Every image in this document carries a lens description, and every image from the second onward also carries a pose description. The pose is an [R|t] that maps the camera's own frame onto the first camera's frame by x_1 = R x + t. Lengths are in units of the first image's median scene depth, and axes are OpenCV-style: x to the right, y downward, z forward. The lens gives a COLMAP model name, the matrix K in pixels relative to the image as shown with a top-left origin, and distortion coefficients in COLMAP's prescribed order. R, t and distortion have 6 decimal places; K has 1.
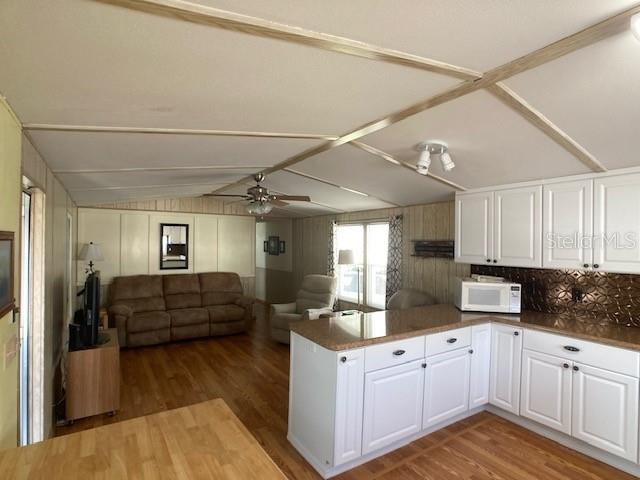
lens RADIAL K [[338.6, 0, 318.7], [0, 338.6, 245.3], [0, 0, 1]] dist [-0.004484, -0.000516]
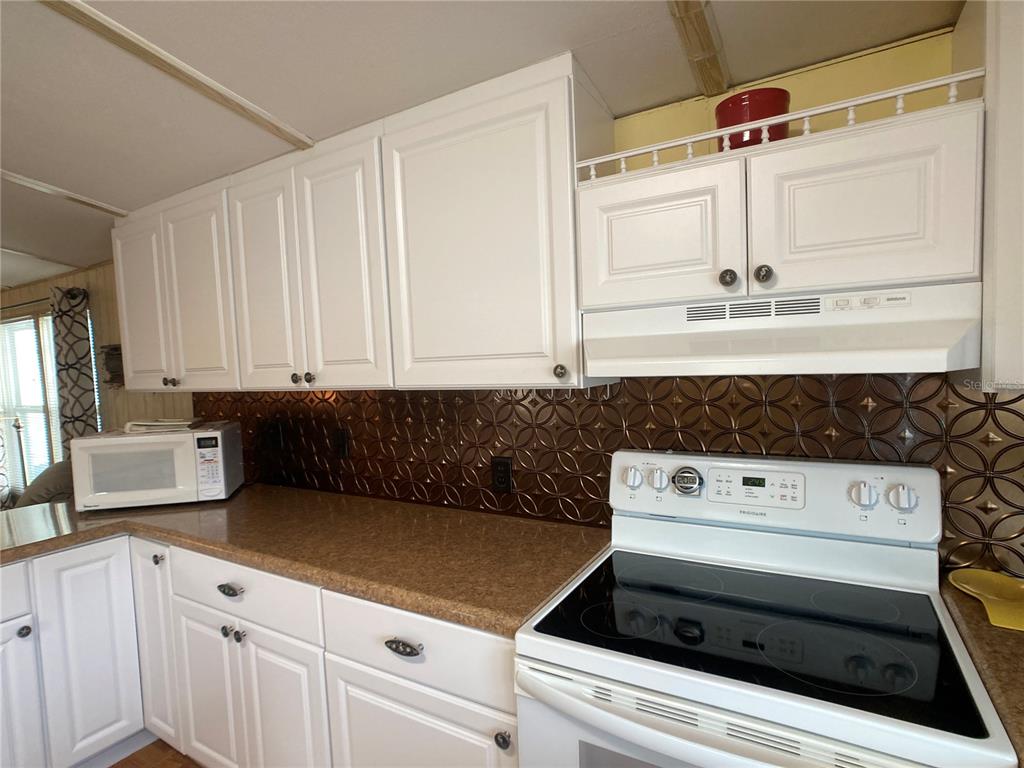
lens RADIAL K [[539.0, 0, 515.6], [0, 539.0, 396.6], [0, 0, 1]] dist [-0.028915, 0.001004]
pose [[0.887095, -0.078203, 0.454913, 0.397991], [0.053430, 0.996316, 0.067085, 0.029072], [-0.458484, -0.035204, 0.888005, 0.151431]]
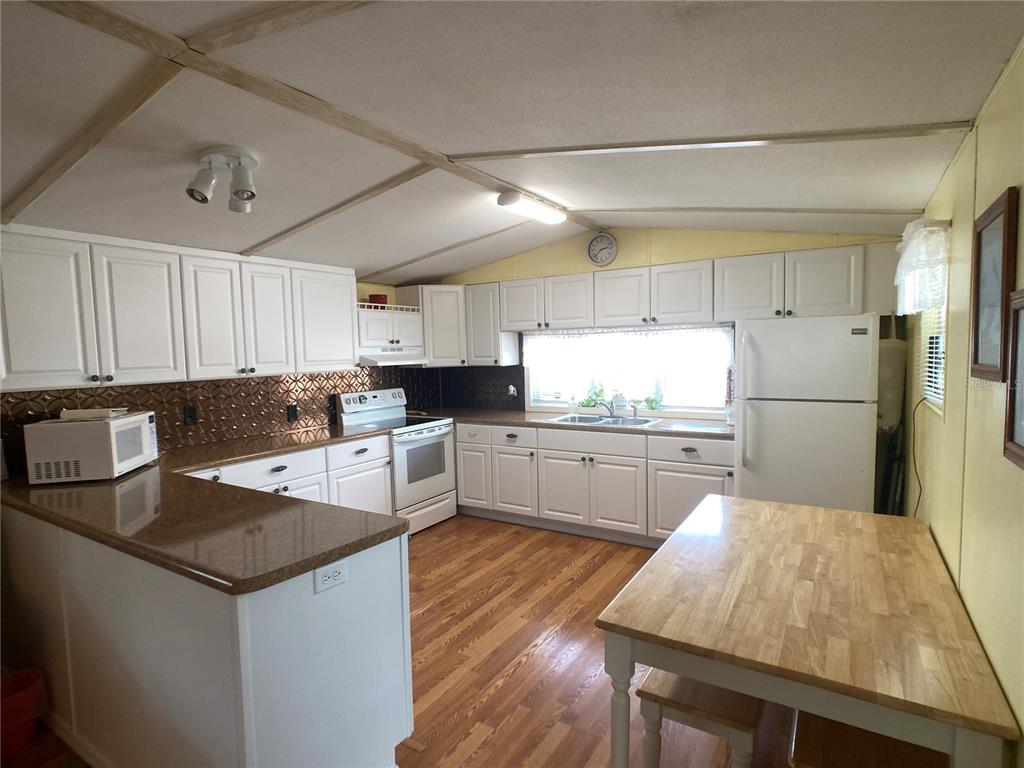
lens RADIAL K [[541.7, 0, 509.8], [0, 541.7, 392.5], [0, 0, 1]] dist [-0.004484, -0.000516]
pose [[-0.427203, -0.081083, 0.900513, -0.349187], [0.019367, 0.994922, 0.098772, -0.001564], [-0.903949, 0.059636, -0.423463, 0.527464]]
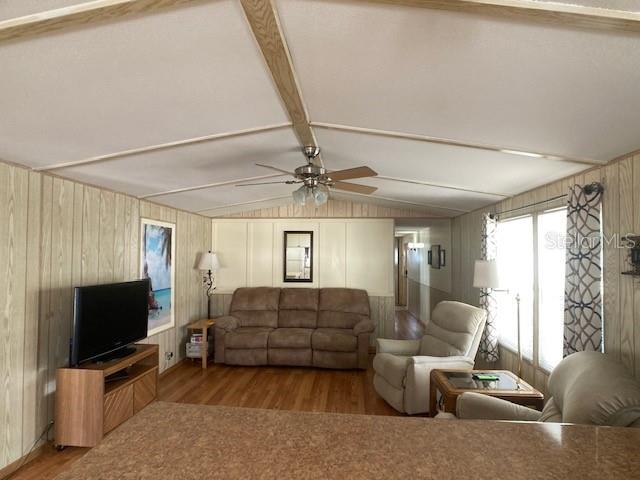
lens RADIAL K [[336.9, 0, 322.3], [0, 336.9, 247.9], [0, 0, 1]] dist [-0.028915, 0.001004]
pose [[0.792353, -0.015966, -0.609854, 0.210850], [-0.004338, 0.999485, -0.031803, 0.011517], [0.610048, 0.027844, 0.791875, 0.409479]]
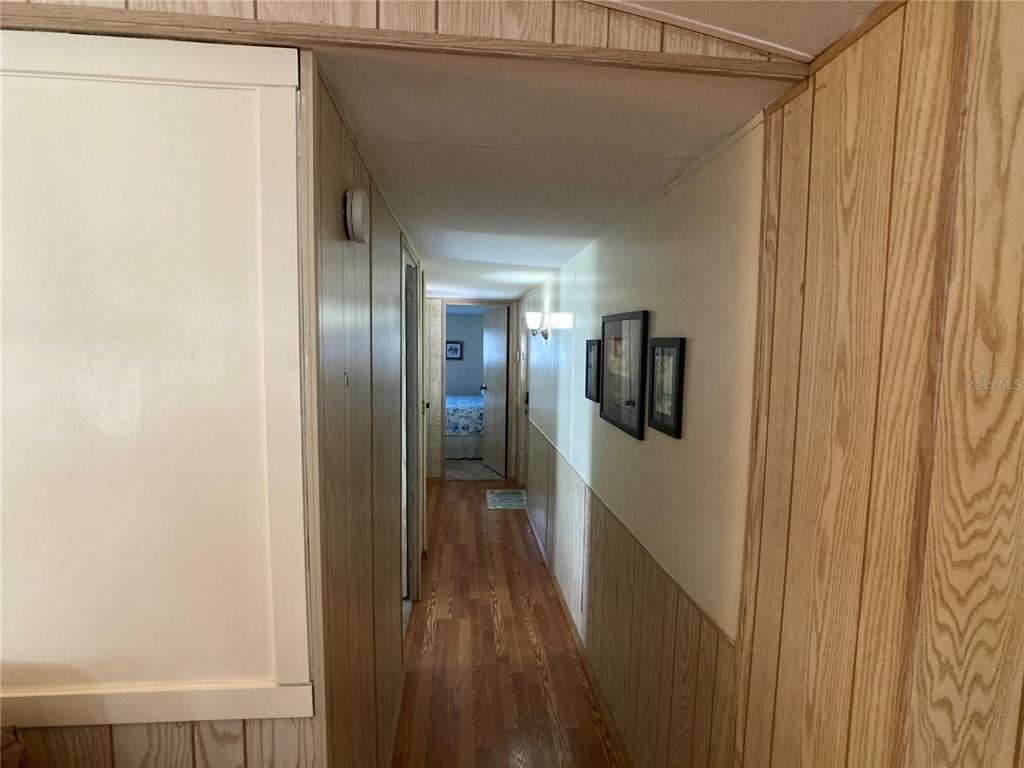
lens RADIAL K [[541.7, 0, 509.8], [0, 541.7, 392.5], [0, 0, 1]] dist [-0.004484, -0.000516]
pose [[0.885358, 0.046154, -0.462612, -0.108521], [-0.010674, 0.996816, 0.079021, -0.011905], [0.464786, -0.065023, 0.883032, 1.263224]]
